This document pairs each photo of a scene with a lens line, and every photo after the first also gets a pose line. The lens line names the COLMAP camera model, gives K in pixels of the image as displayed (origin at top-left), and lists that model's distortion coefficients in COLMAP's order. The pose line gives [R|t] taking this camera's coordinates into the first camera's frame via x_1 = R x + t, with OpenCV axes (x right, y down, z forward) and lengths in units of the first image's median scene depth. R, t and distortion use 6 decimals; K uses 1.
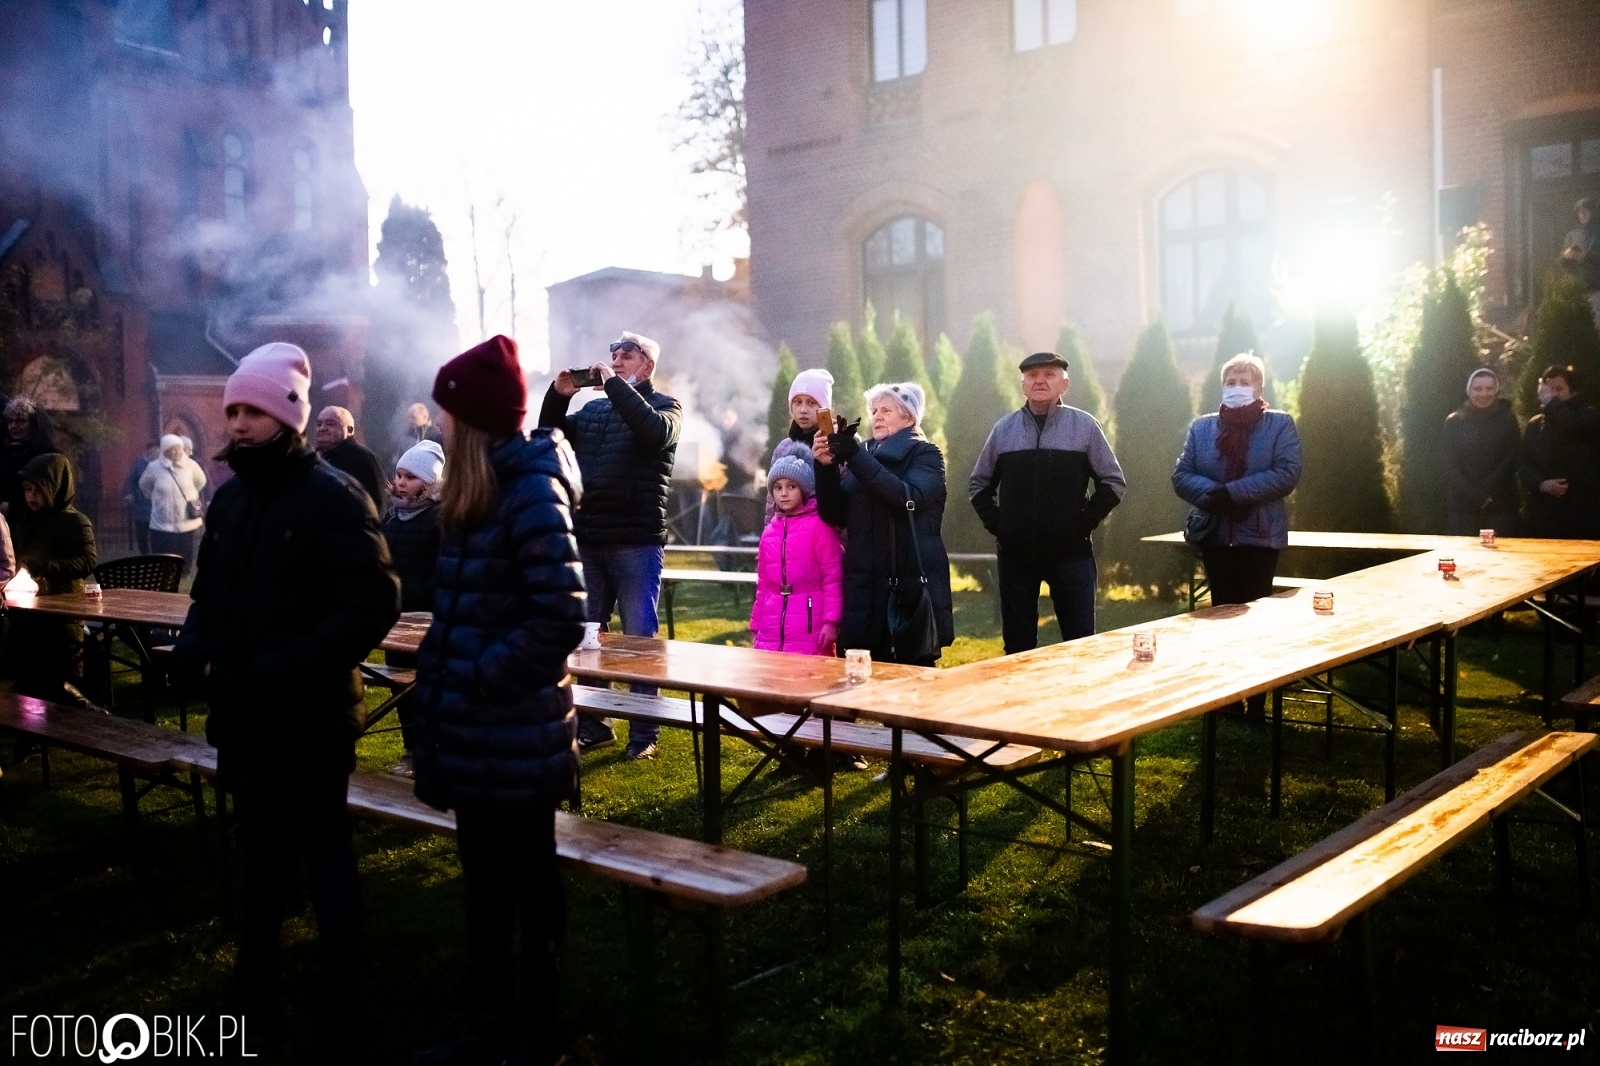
lens RADIAL K [[1517.5, 0, 797.3], [0, 1517.5, 534.1], [0, 0, 1]] dist [-0.066095, 0.095293]
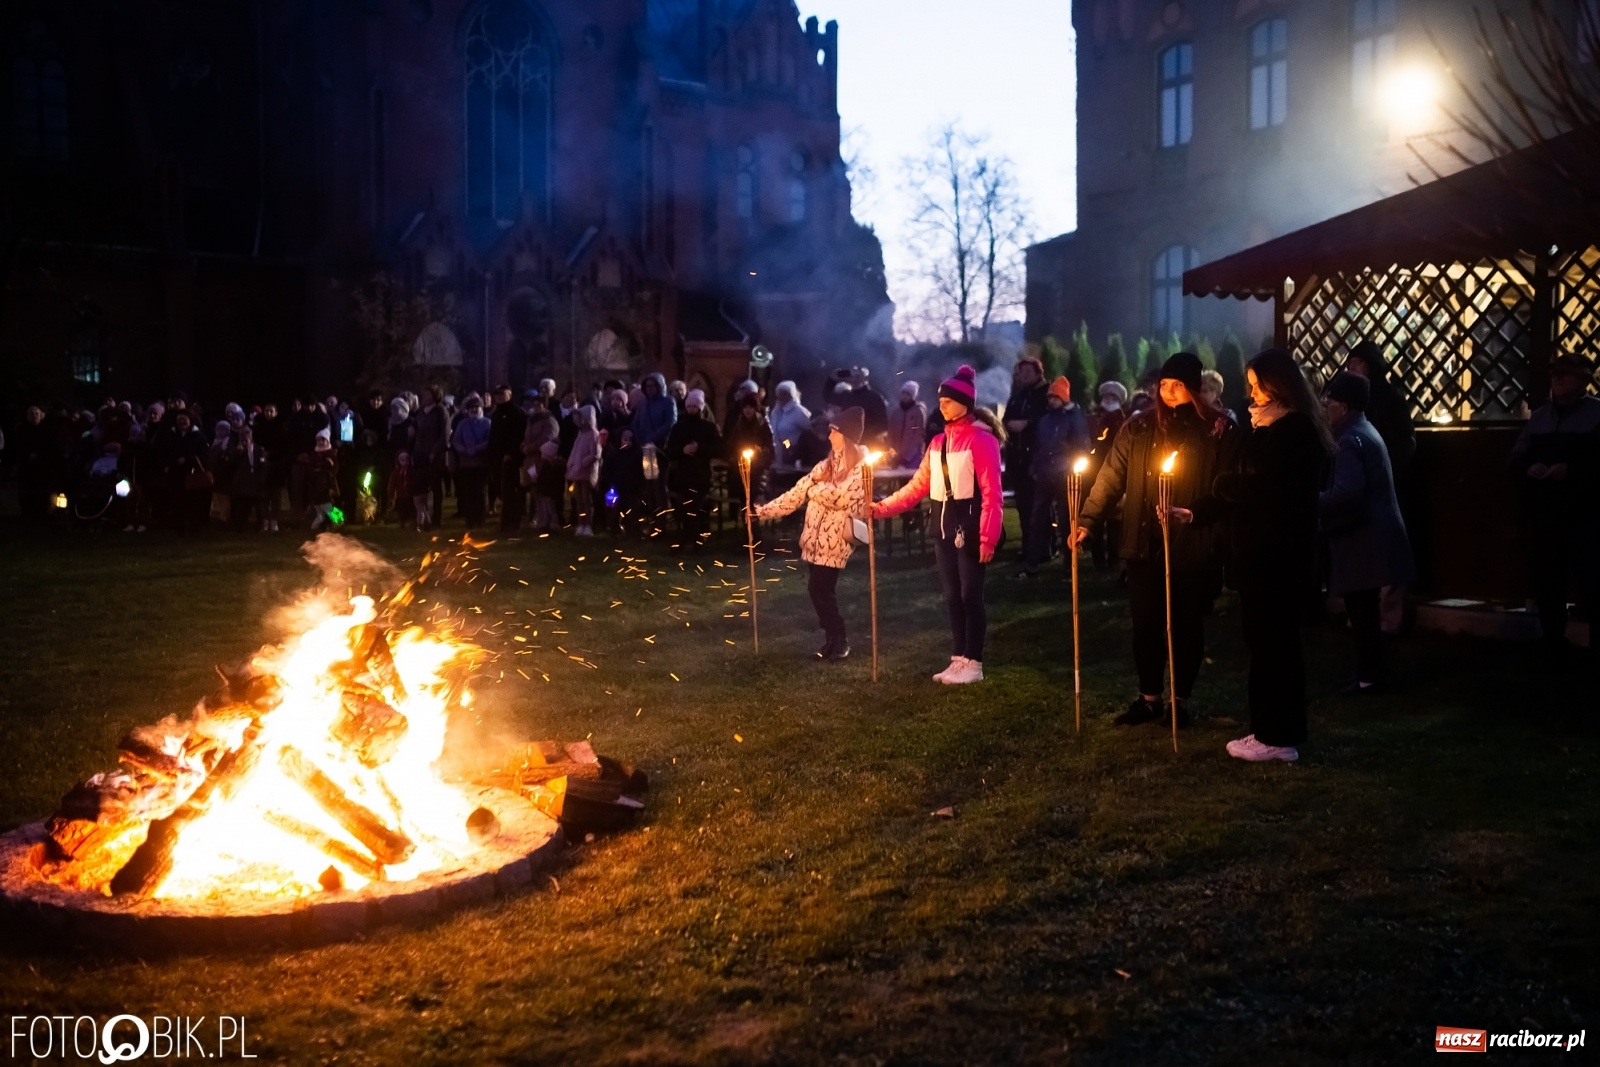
lens RADIAL K [[1517.5, 0, 797.3], [0, 1517.5, 534.6], [0, 0, 1]] dist [-0.066095, 0.095293]
pose [[0.947980, 0.034390, -0.316467, 0.092570], [-0.023747, 0.999017, 0.037427, 0.009477], [0.317443, -0.027965, 0.947865, -0.228048]]
